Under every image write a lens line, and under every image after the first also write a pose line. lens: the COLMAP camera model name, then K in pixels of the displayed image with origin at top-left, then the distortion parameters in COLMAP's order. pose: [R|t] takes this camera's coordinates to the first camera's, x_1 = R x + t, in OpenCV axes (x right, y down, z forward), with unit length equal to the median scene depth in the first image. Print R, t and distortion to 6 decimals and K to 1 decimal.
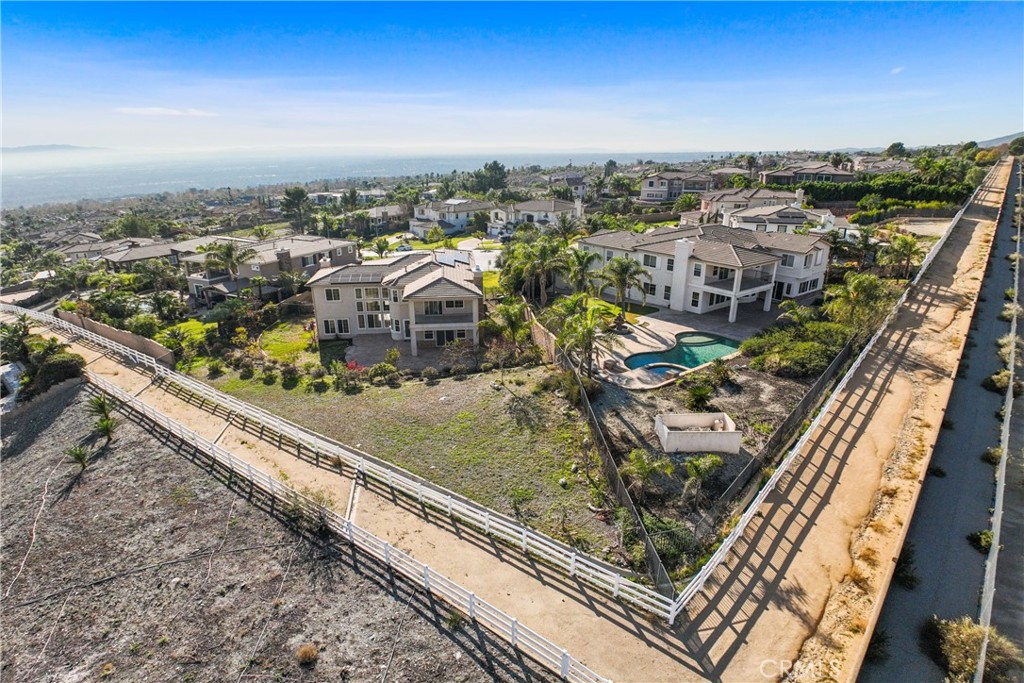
lens RADIAL K [[603.5, 0, 512.1], [0, 603.5, 389.2], [0, 0, 1]] dist [-0.027230, 0.000483]
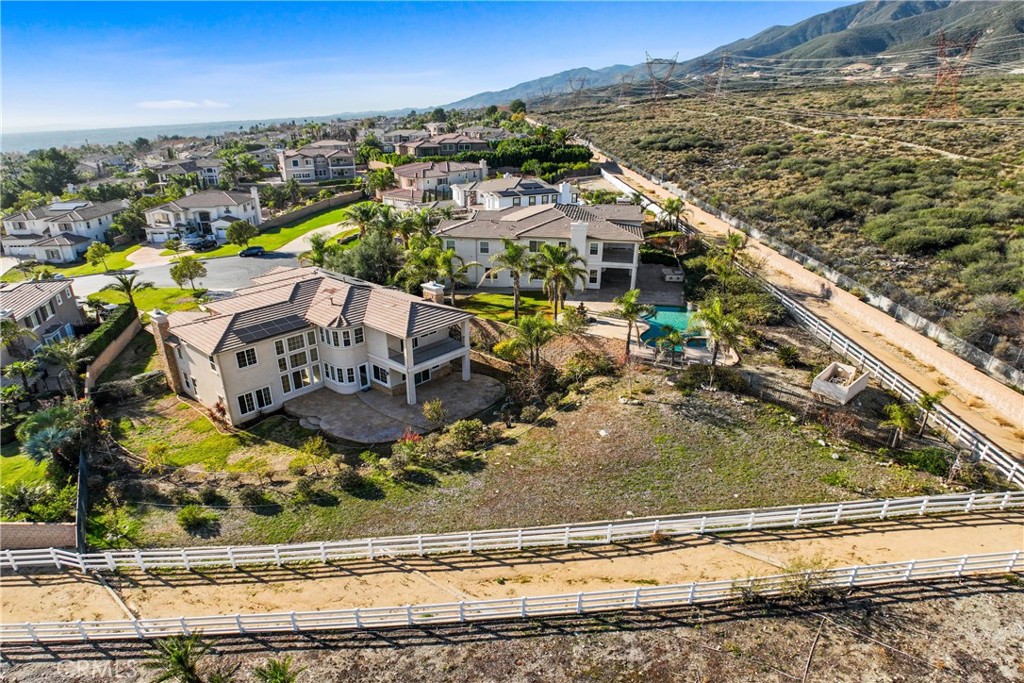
lens RADIAL K [[563.7, 0, 514.1], [0, 563.7, 377.9], [0, 0, 1]] dist [-0.068888, 0.009042]
pose [[0.734220, -0.301710, 0.608188, -0.544405], [0.263985, 0.952205, 0.153682, -0.177002], [-0.625487, 0.047716, 0.778774, 0.303150]]
